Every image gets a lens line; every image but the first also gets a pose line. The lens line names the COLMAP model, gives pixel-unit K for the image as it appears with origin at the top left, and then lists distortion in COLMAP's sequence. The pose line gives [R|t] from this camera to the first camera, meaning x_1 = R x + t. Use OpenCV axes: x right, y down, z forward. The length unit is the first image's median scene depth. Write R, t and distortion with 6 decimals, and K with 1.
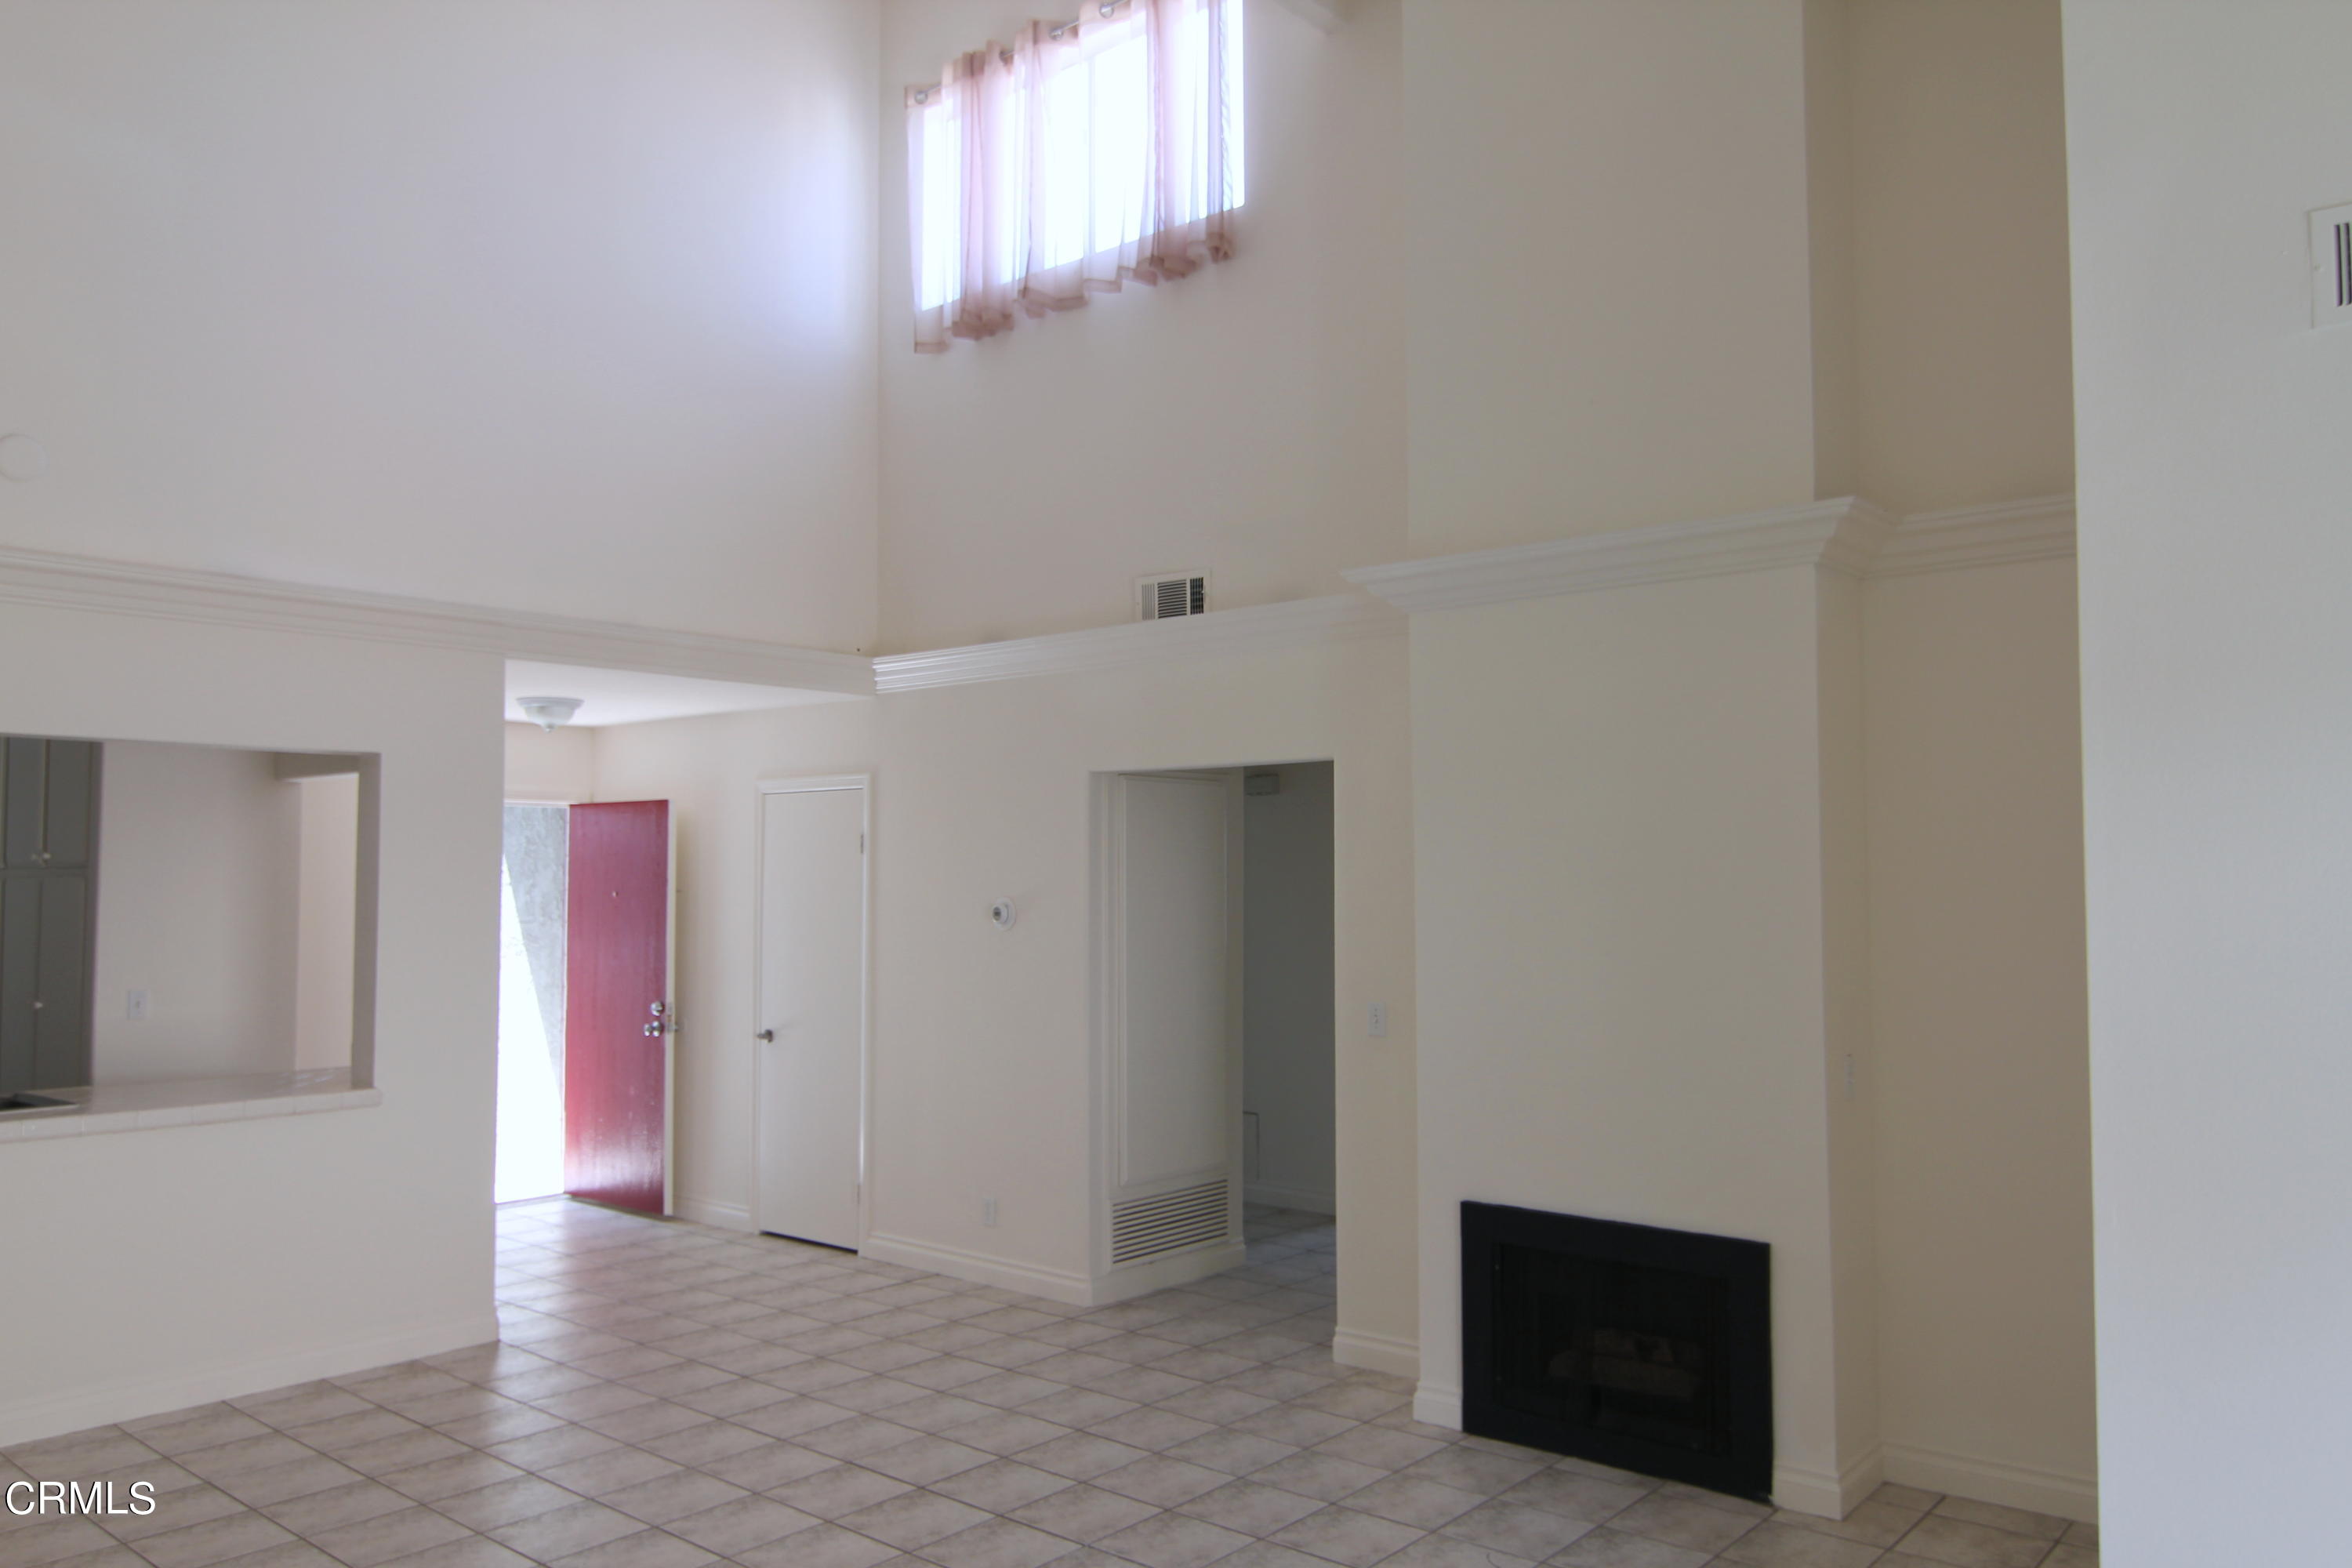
lens RADIAL K [[1708.9, 0, 1176.0], [0, 1708.9, 784.0], [0, 0, 1]] dist [-0.029439, 0.000604]
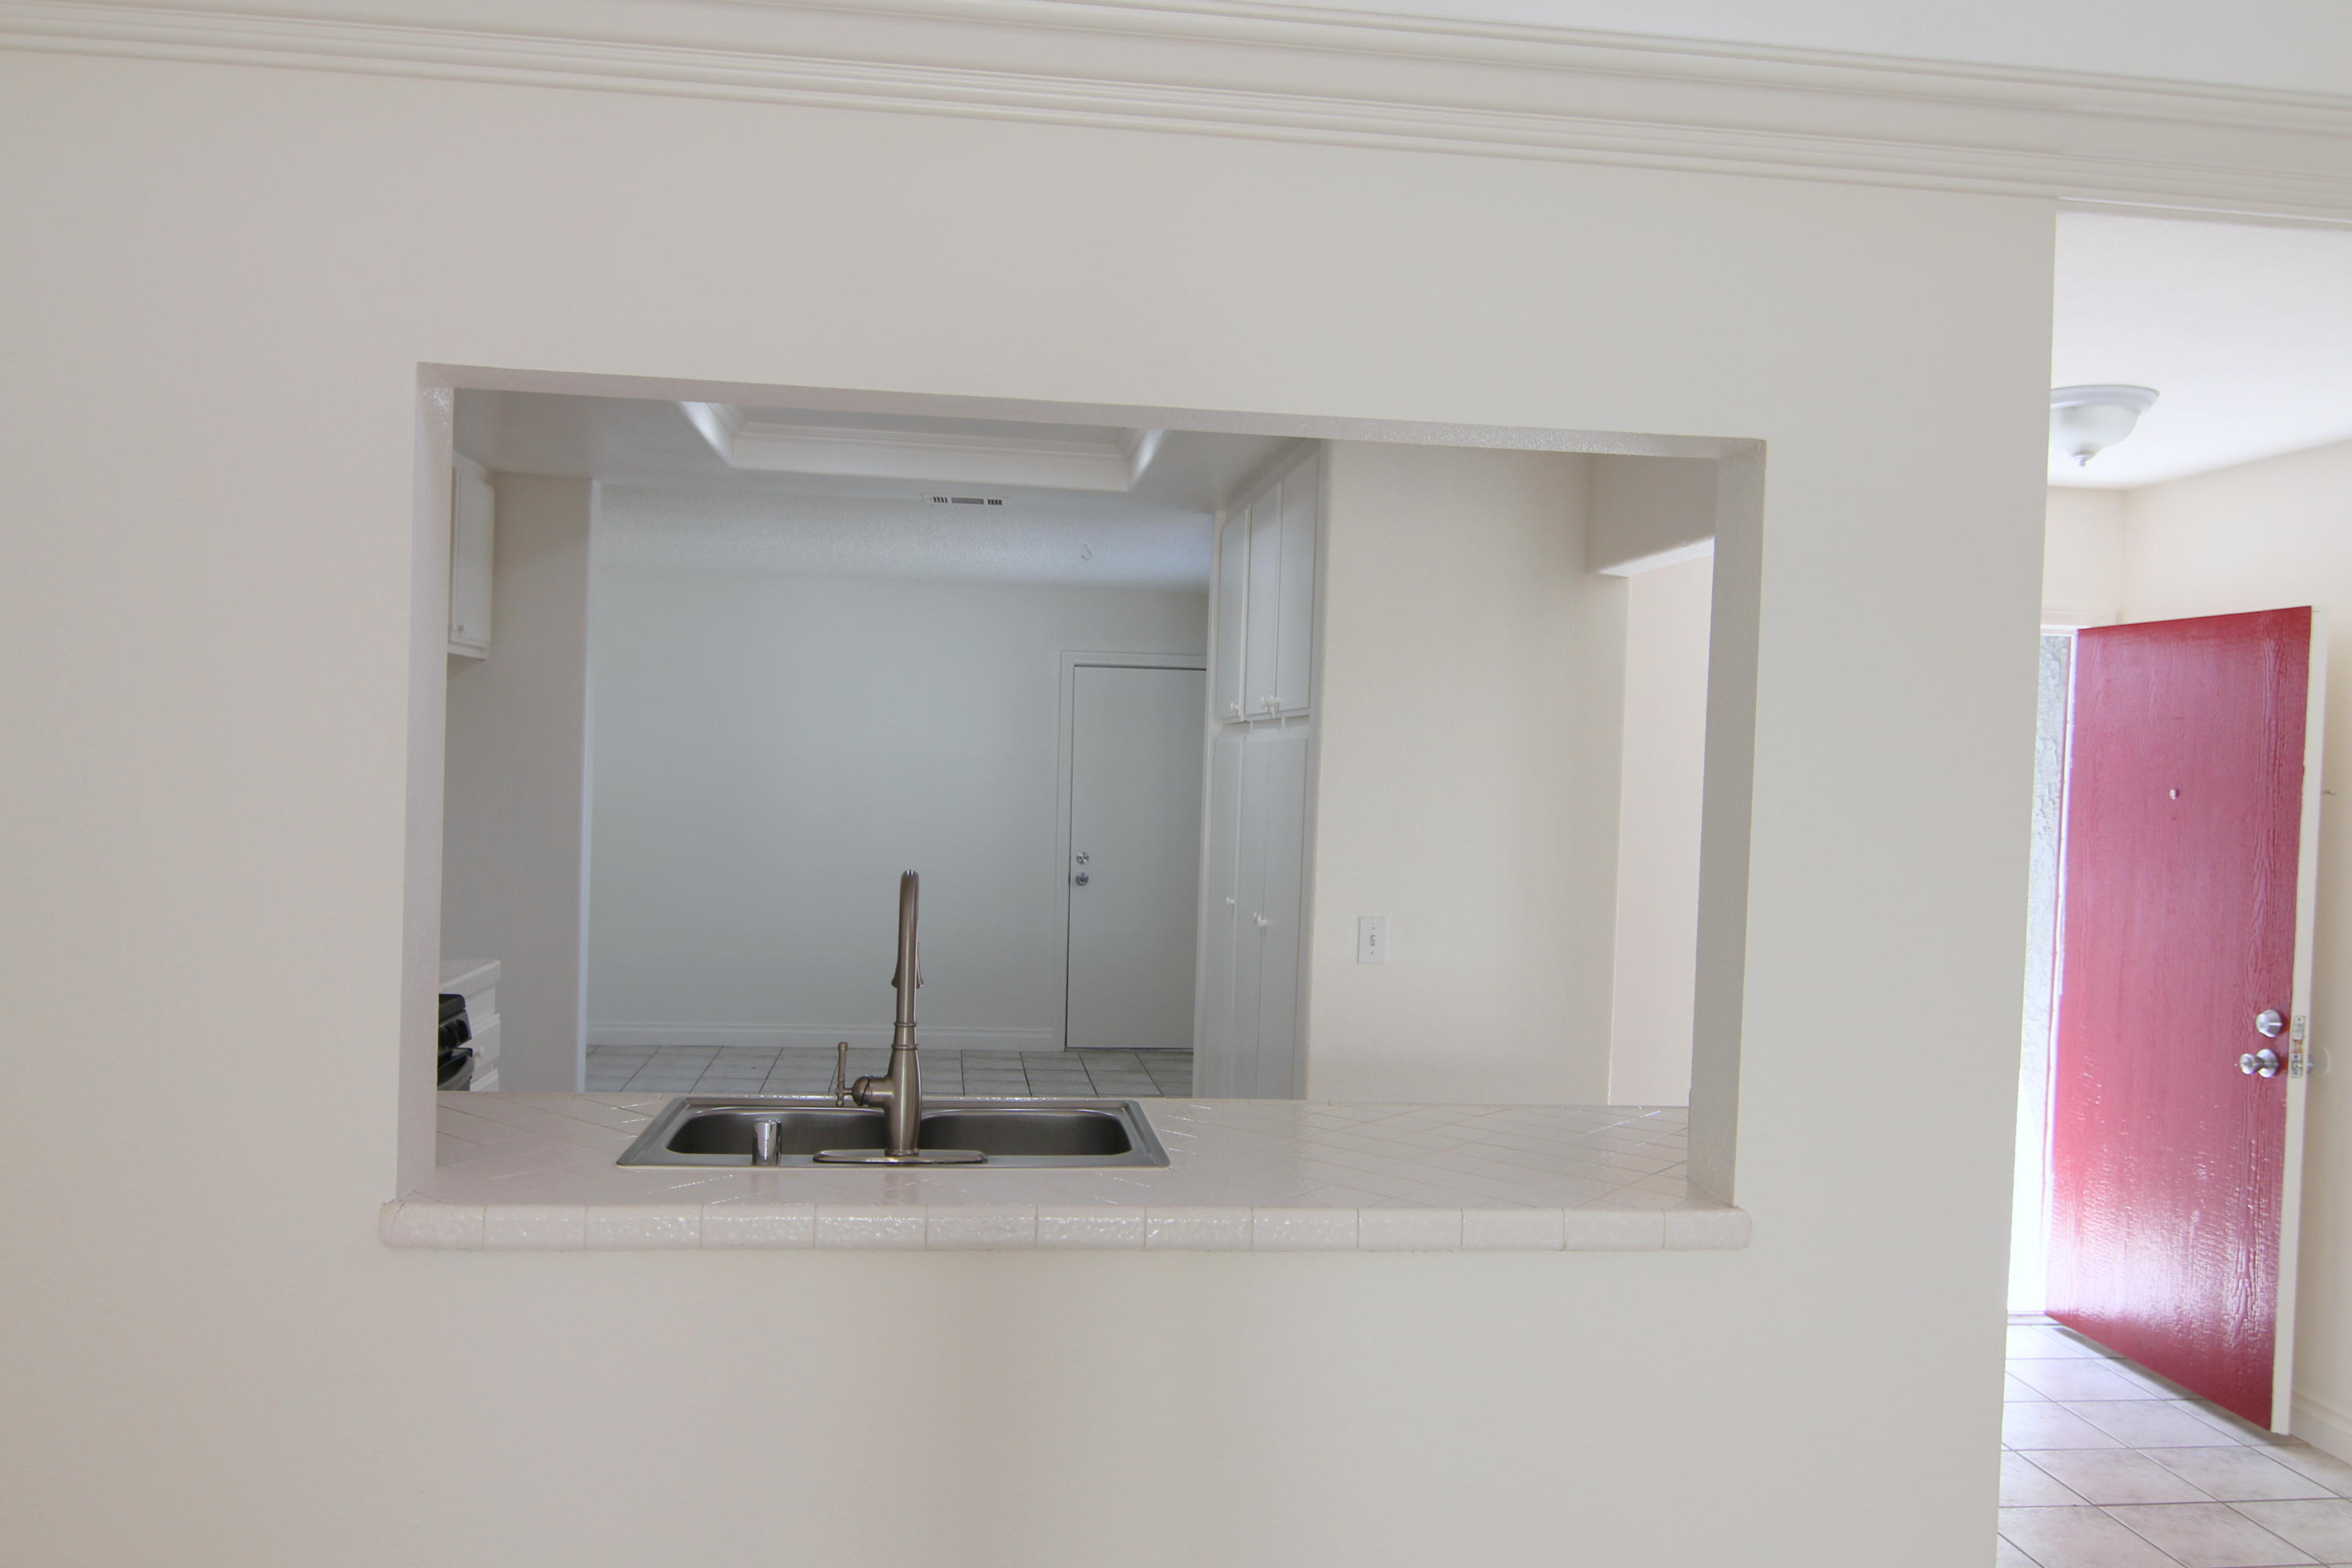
lens RADIAL K [[1793.2, 0, 1176.0], [0, 1793.2, 784.0], [0, 0, 1]] dist [-0.035629, 0.004104]
pose [[0.733705, 0.039354, -0.678327, -0.190176], [0.003679, 0.998077, 0.061885, 0.027464], [0.679458, -0.047901, 0.732149, 0.400832]]
